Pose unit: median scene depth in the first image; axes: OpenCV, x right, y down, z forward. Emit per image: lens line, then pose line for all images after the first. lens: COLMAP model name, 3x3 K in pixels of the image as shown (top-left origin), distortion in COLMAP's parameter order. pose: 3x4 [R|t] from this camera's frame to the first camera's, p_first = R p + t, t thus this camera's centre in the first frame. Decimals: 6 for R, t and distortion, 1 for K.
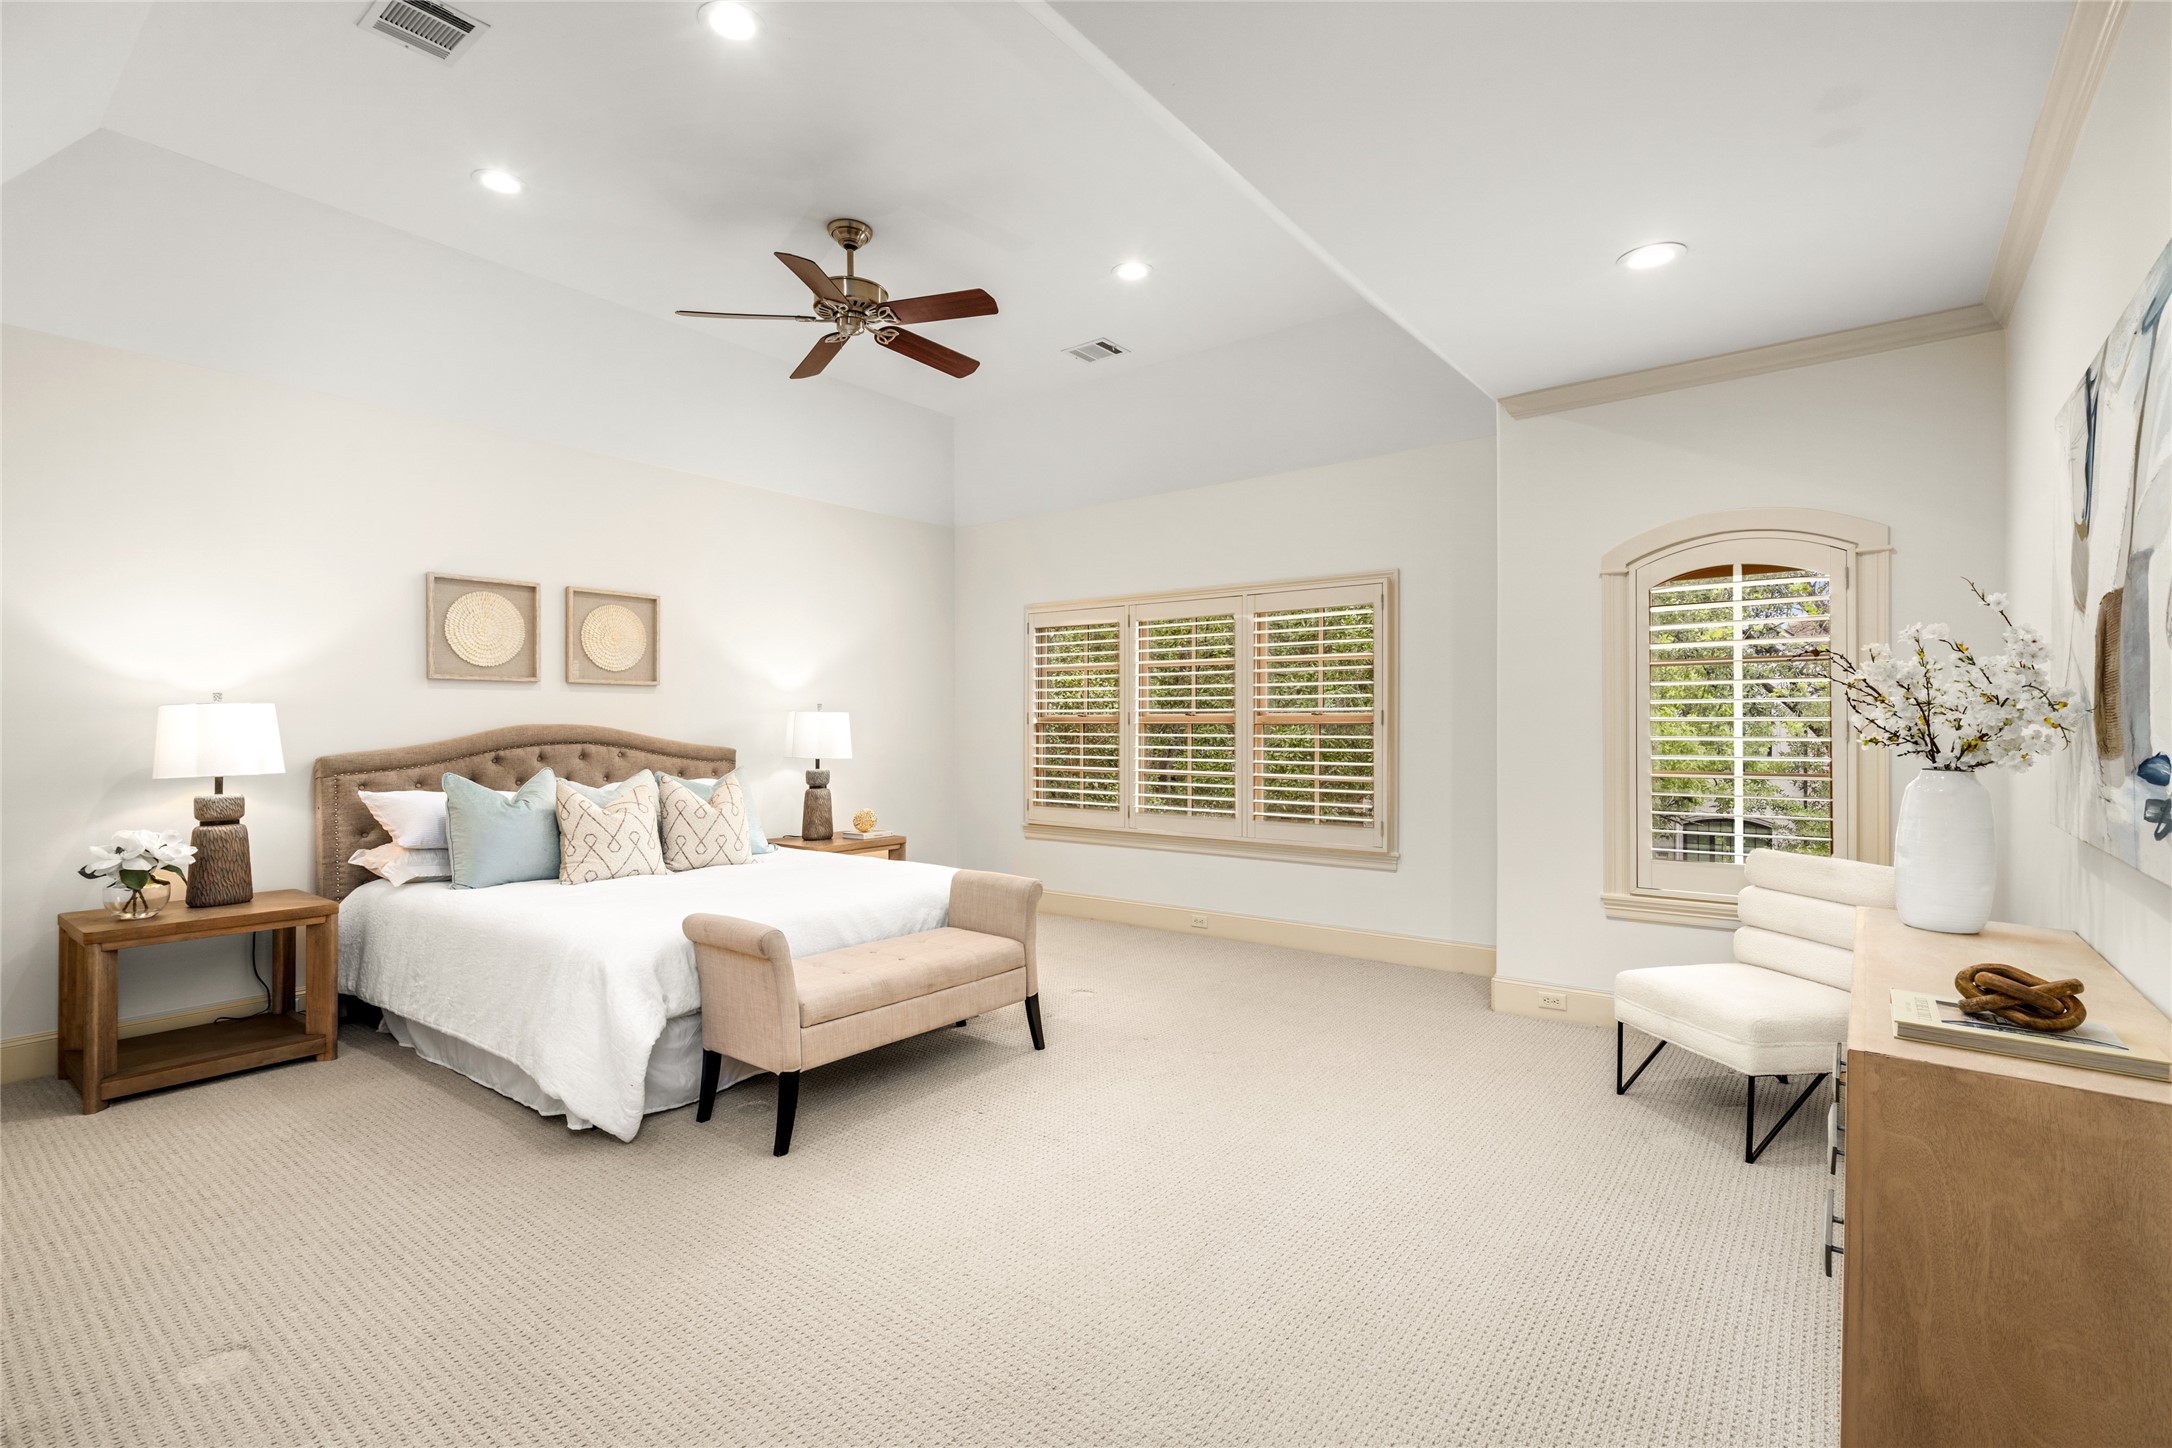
lens RADIAL K [[1005.4, 0, 1086.0], [0, 1005.4, 724.0], [0, 0, 1]] dist [0.000982, 0.000304]
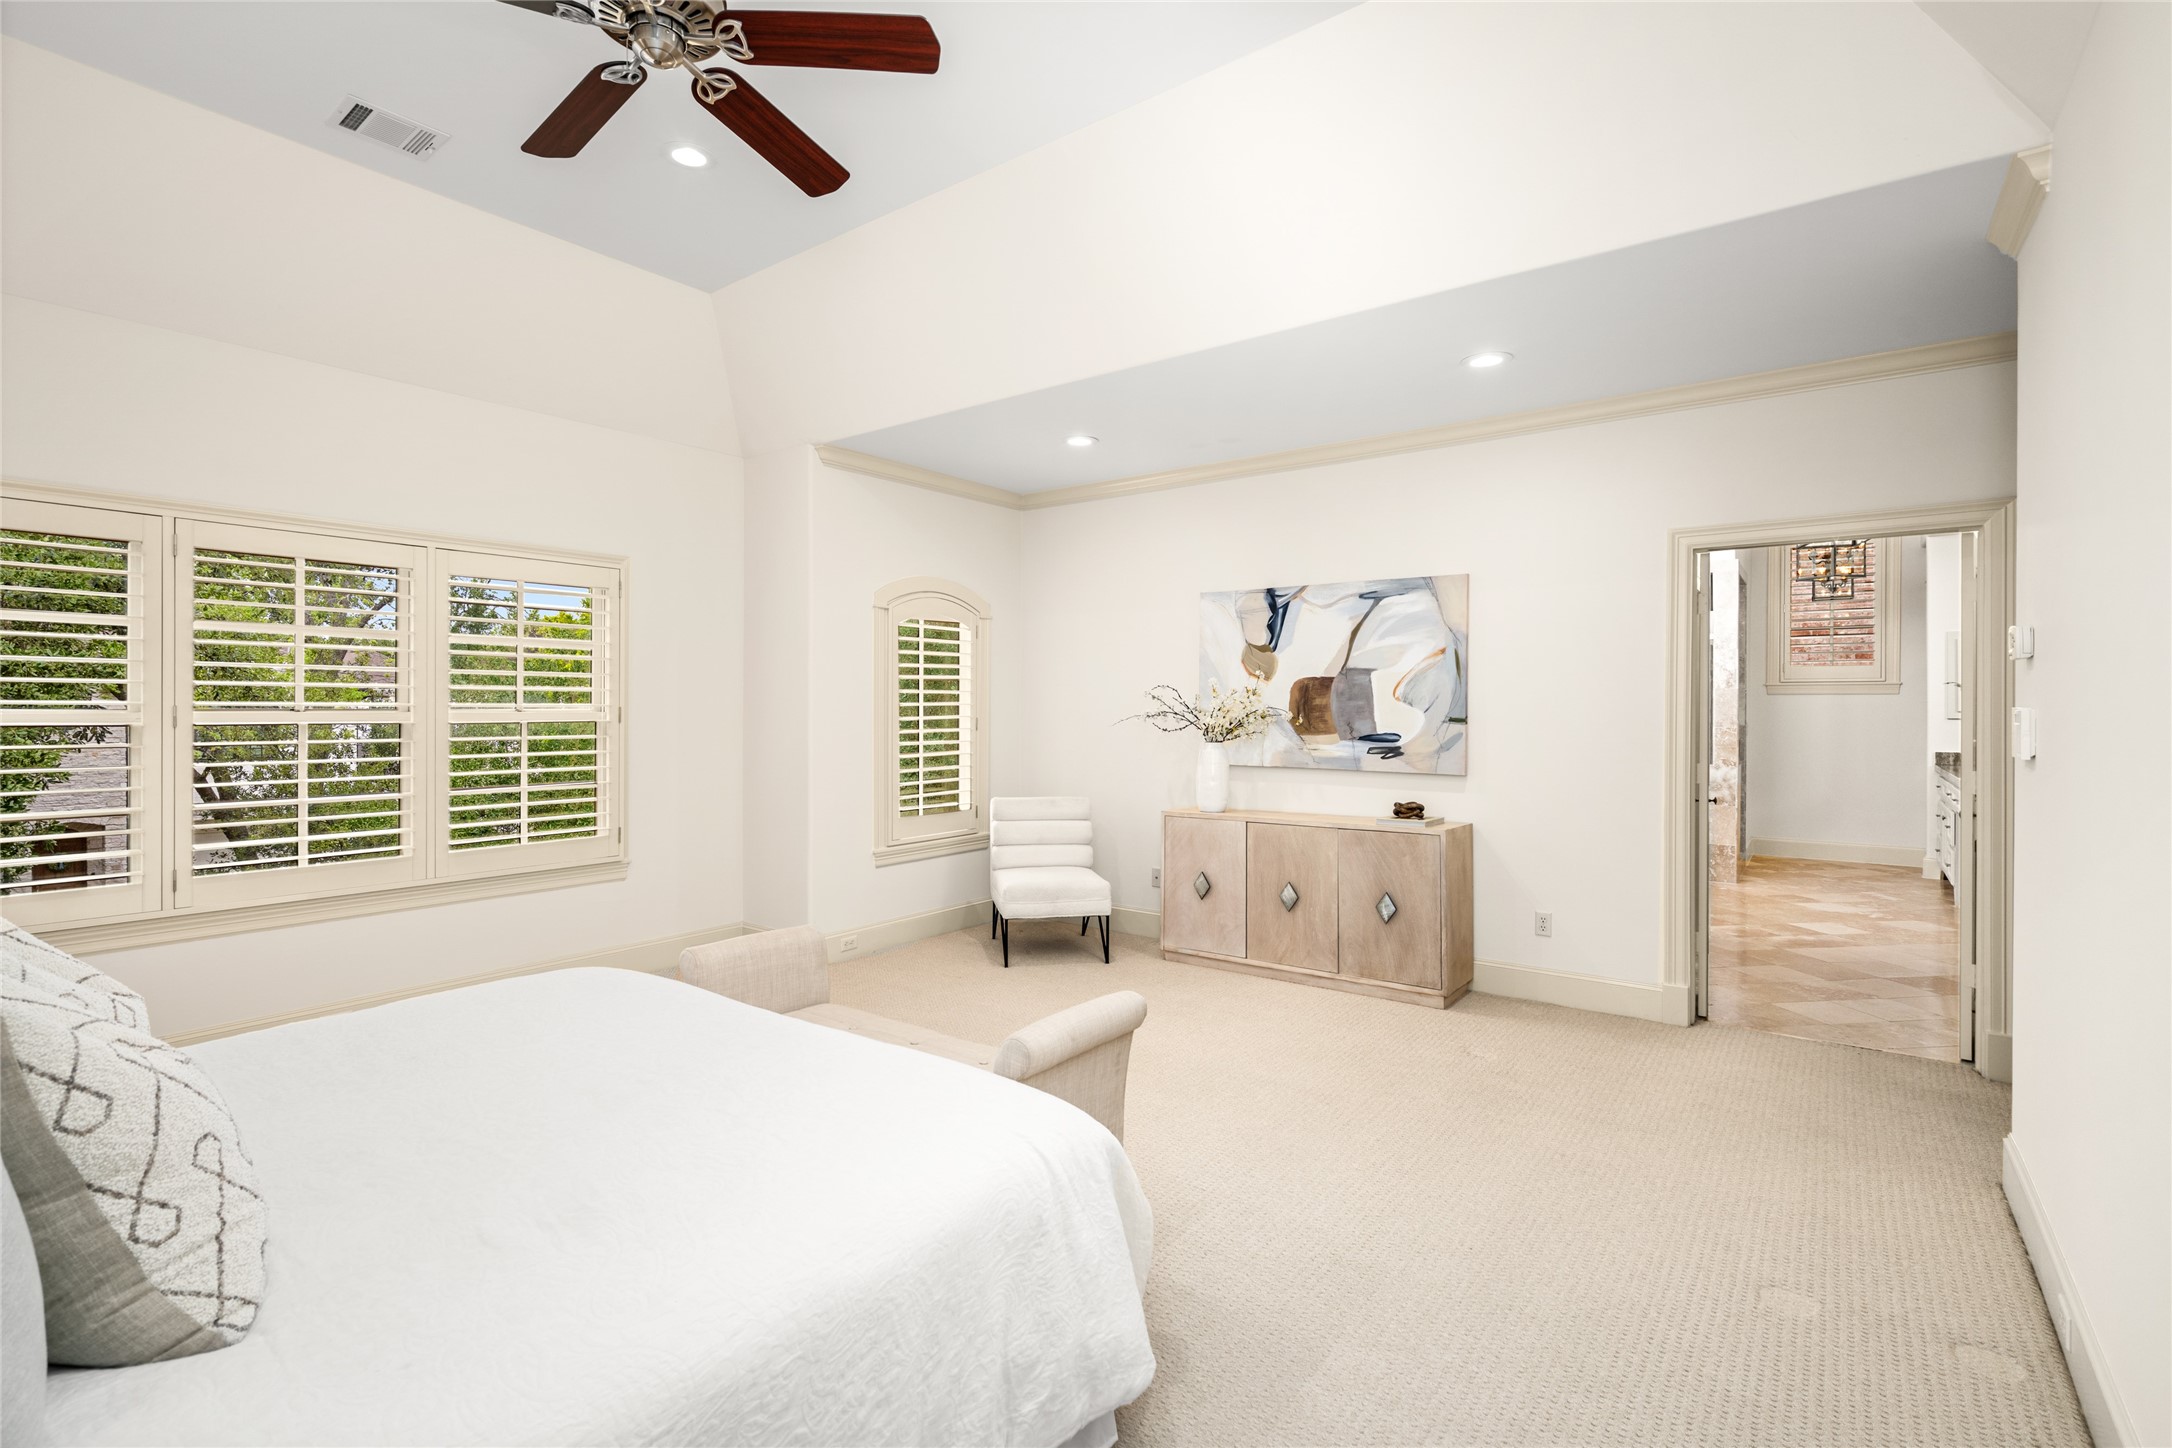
lens RADIAL K [[1005.4, 0, 1086.0], [0, 1005.4, 724.0], [0, 0, 1]] dist [0.000982, 0.000304]
pose [[-0.013345, -0.004250, 0.999902, -0.607276], [-0.001182, 0.999990, 0.004234, -0.003332], [-0.999910, -0.001126, -0.013350, 0.563192]]
